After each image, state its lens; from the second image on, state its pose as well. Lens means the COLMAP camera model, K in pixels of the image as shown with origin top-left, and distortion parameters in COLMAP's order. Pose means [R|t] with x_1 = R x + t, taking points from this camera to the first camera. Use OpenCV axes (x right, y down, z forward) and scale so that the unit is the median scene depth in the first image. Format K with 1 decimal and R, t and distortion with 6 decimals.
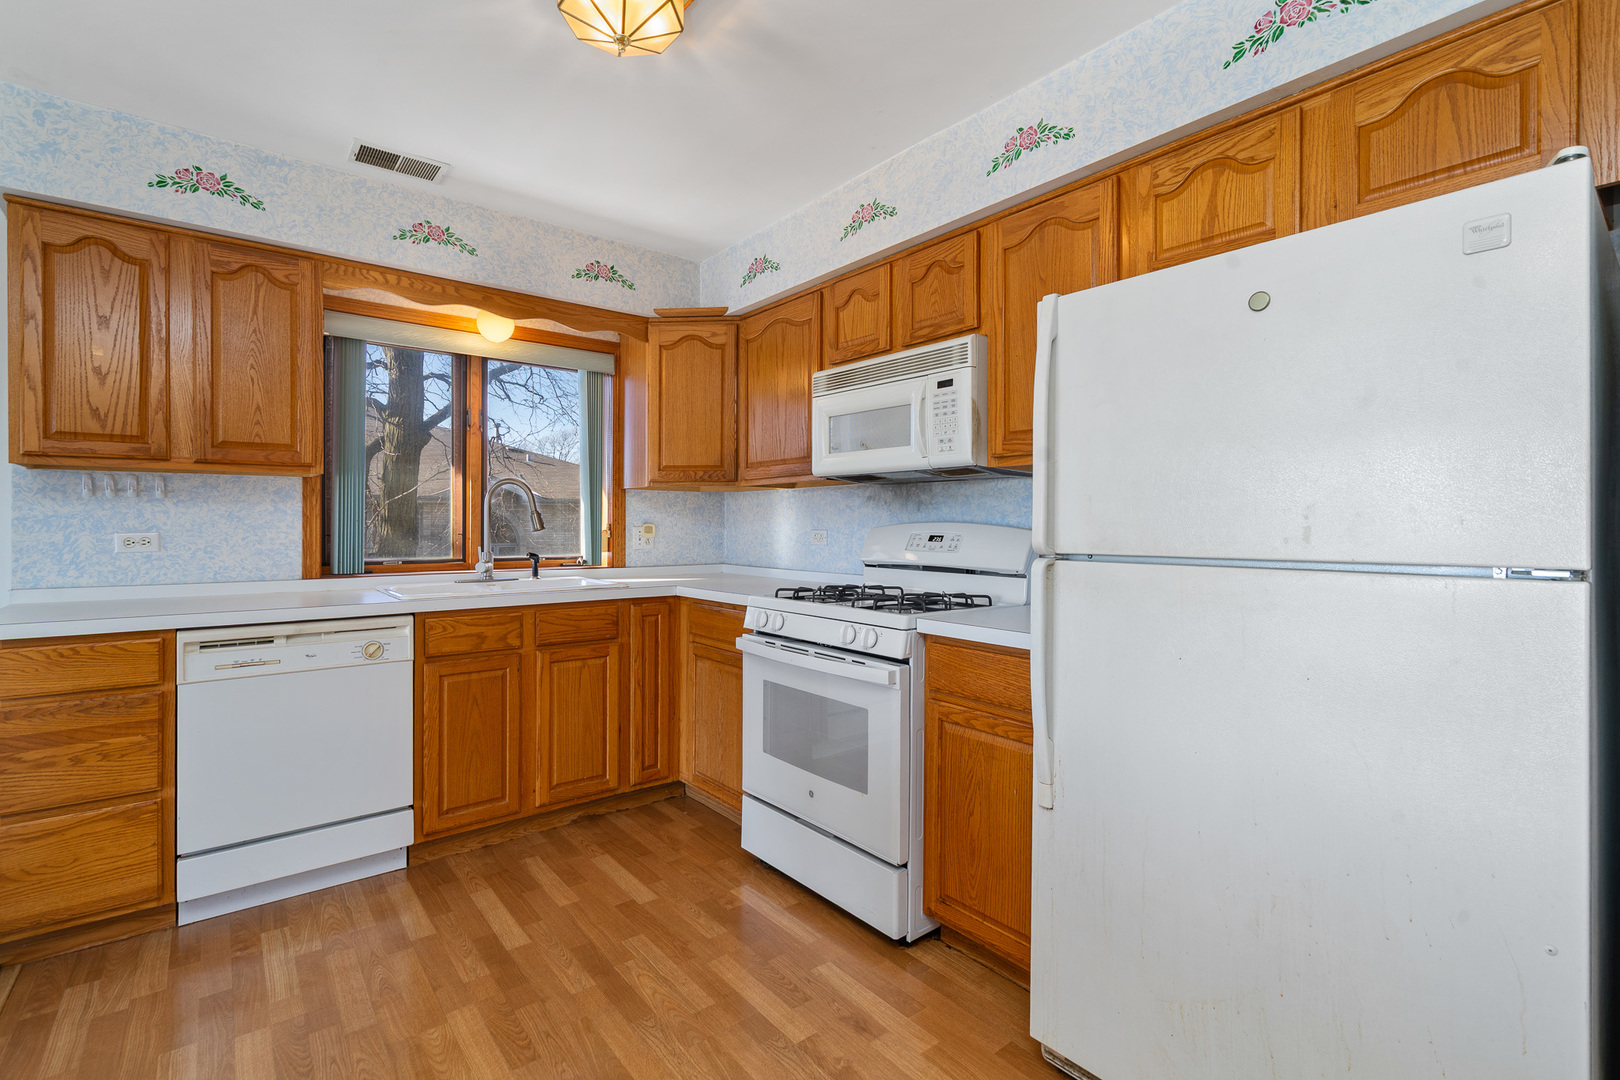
lens RADIAL K [[744.2, 0, 806.1], [0, 744.2, 522.0], [0, 0, 1]] dist [-0.002896, 0.000848]
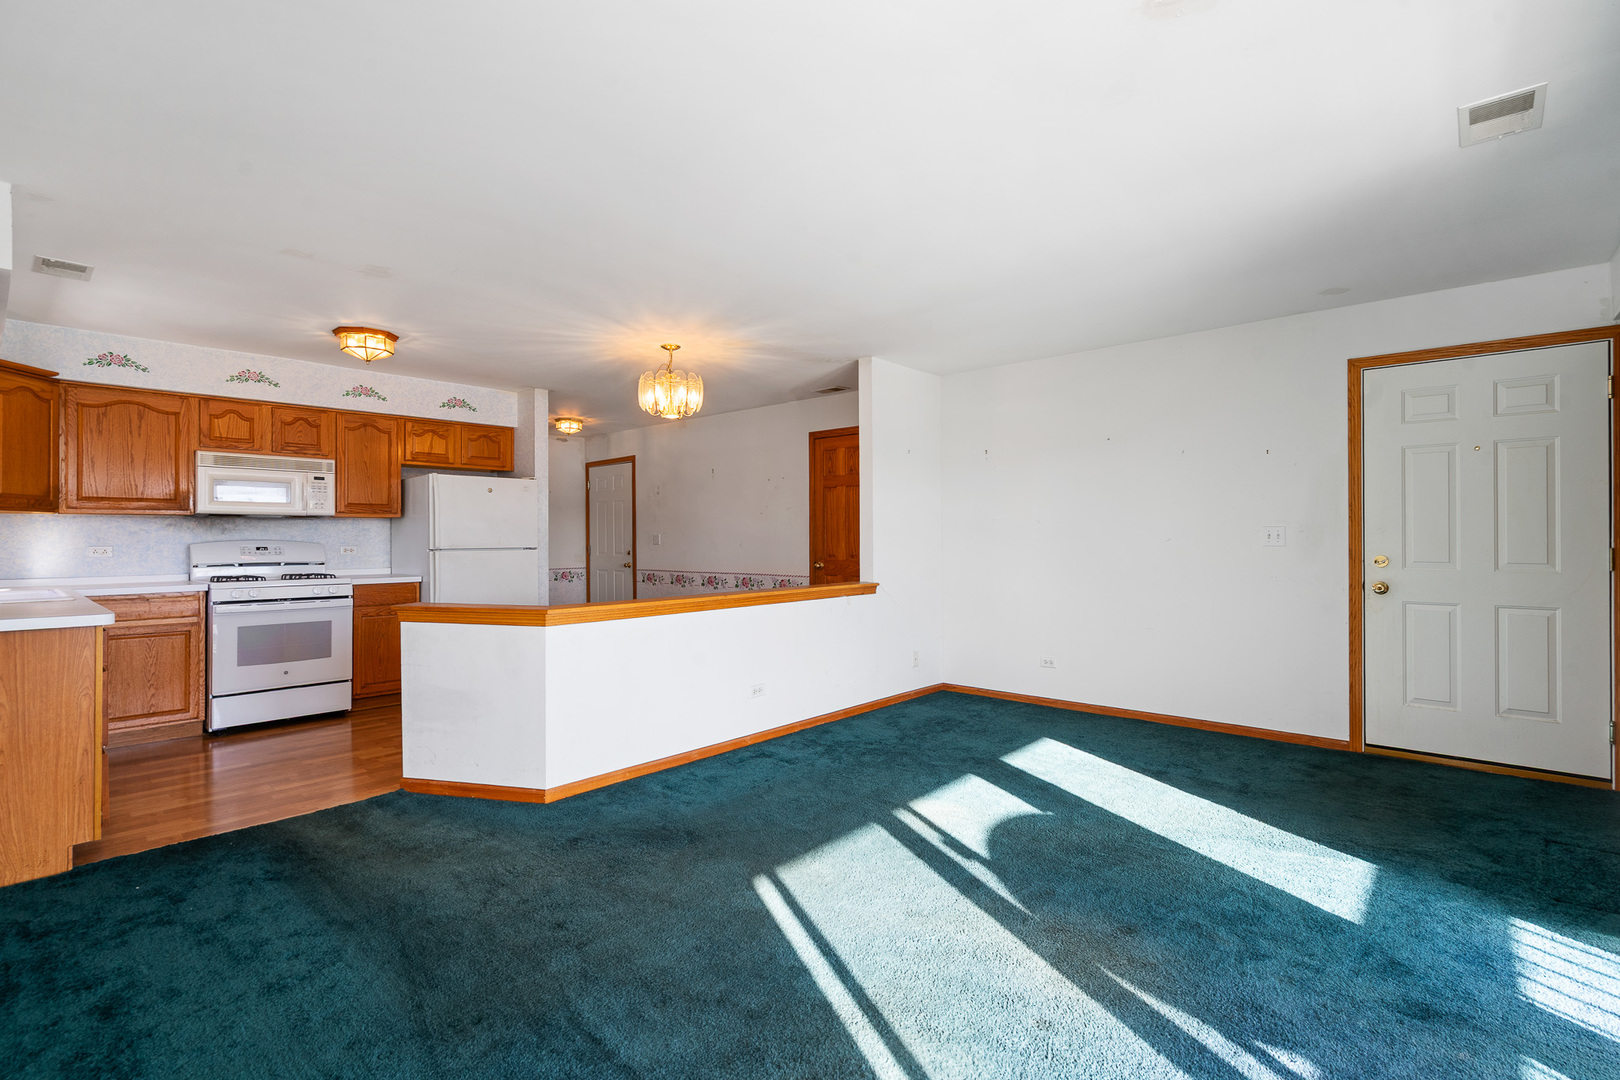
lens RADIAL K [[744.2, 0, 816.2], [0, 744.2, 532.1], [0, 0, 1]] dist [-0.002896, 0.000848]
pose [[-0.165518, 0.005291, 0.986193, -2.062170], [-0.000856, 0.999984, -0.005508, -0.012088], [-0.986206, -0.001756, -0.165511, -0.096323]]
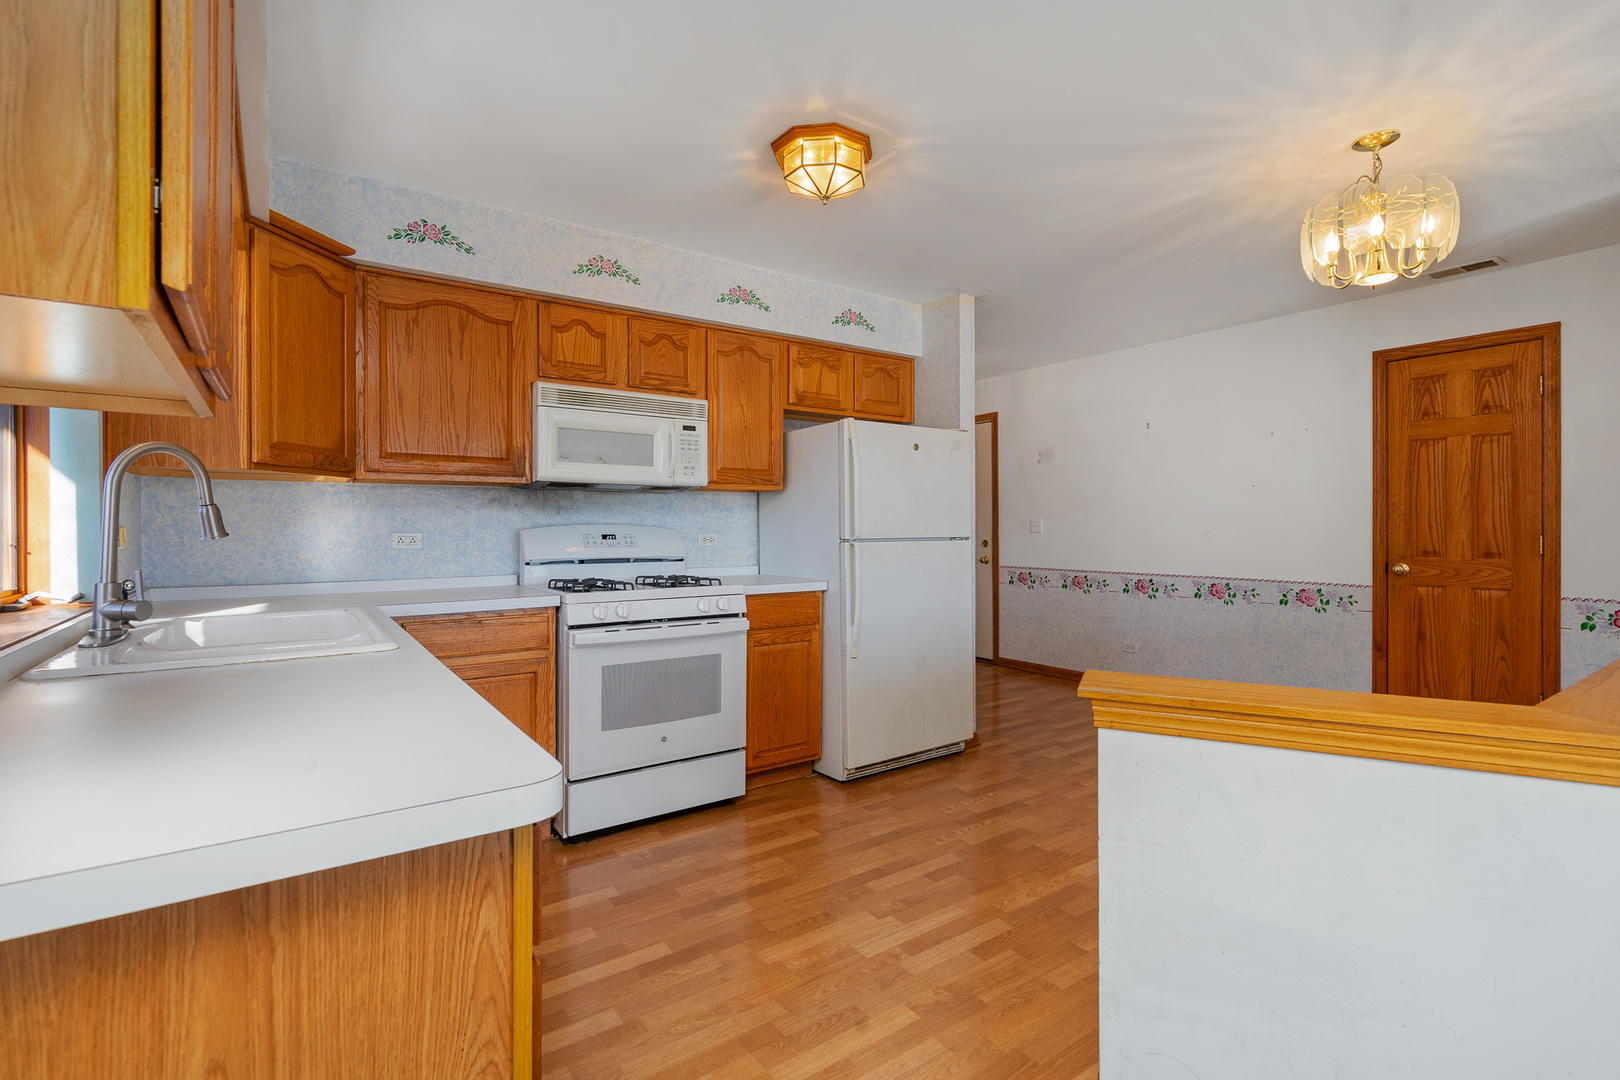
lens RADIAL K [[744.2, 0, 818.3], [0, 744.2, 525.2], [0, 0, 1]] dist [-0.002896, 0.000848]
pose [[0.054929, -0.002229, 0.998488, -1.127878], [-0.003138, 0.999992, 0.002405, -0.002104], [-0.998485, -0.003266, 0.054921, 0.609939]]
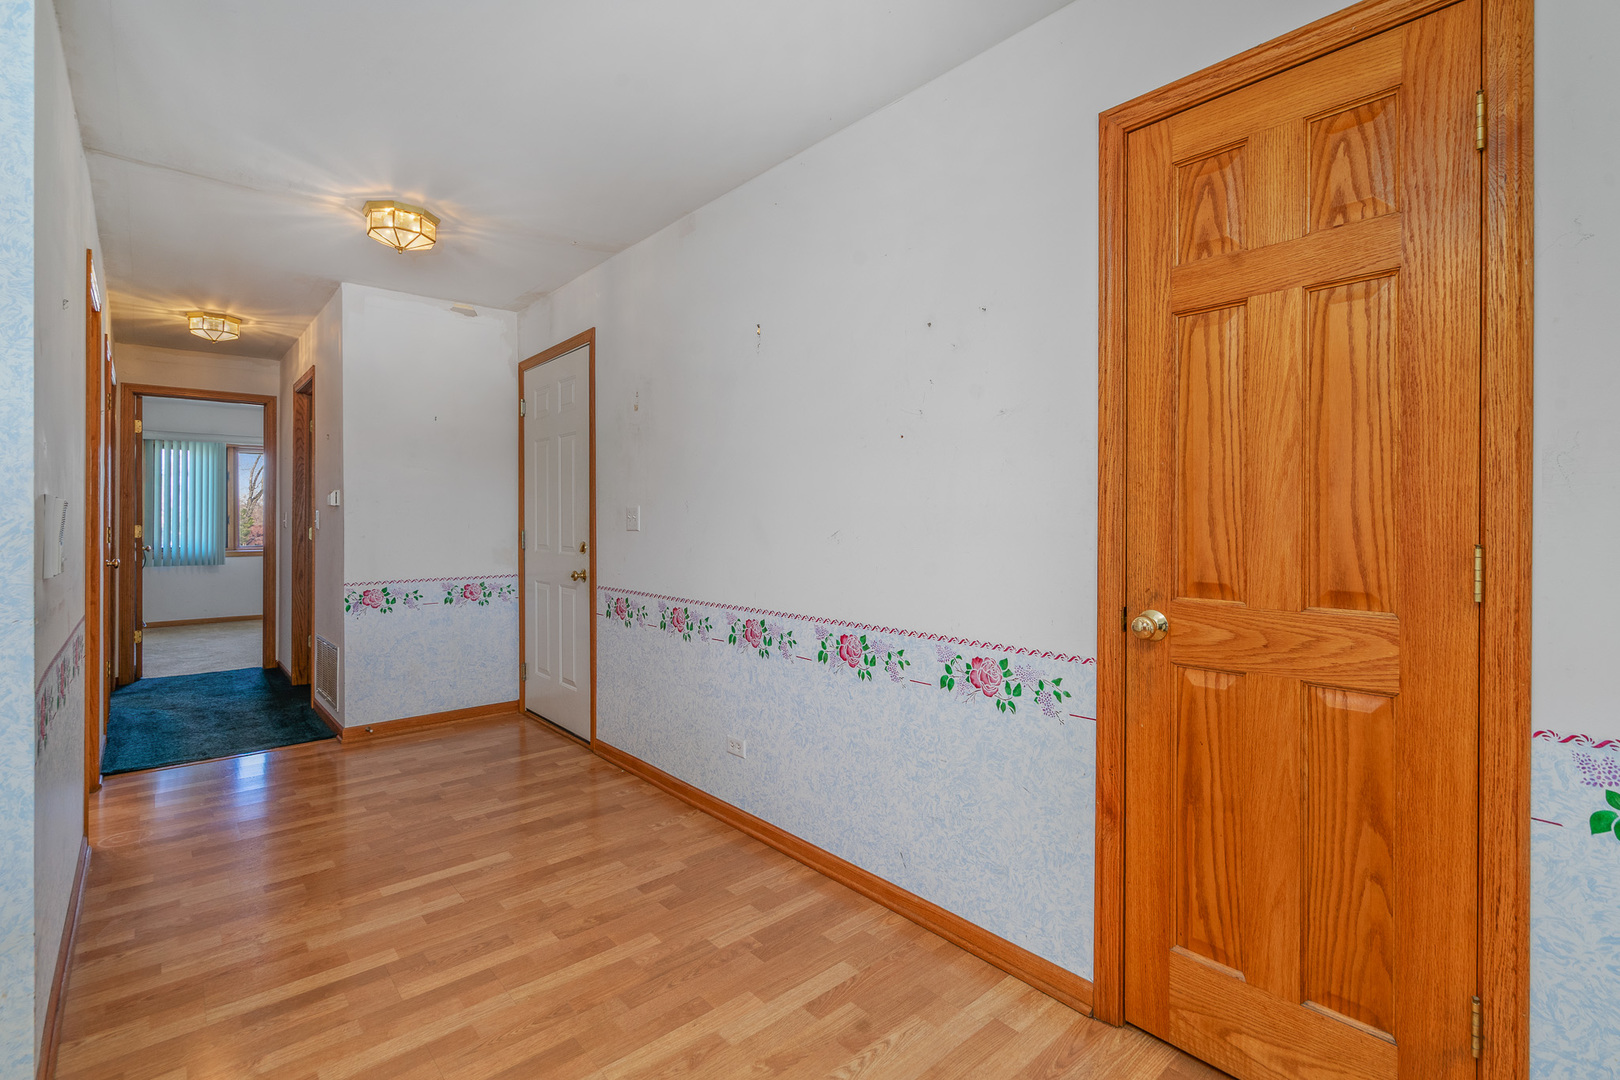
lens RADIAL K [[744.2, 0, 820.7], [0, 744.2, 519.2], [0, 0, 1]] dist [-0.002896, 0.000848]
pose [[-0.056593, -0.006029, 0.998379, -0.119495], [-0.004048, 0.999975, 0.005810, -0.004657], [-0.998389, -0.003713, -0.056616, -0.213077]]
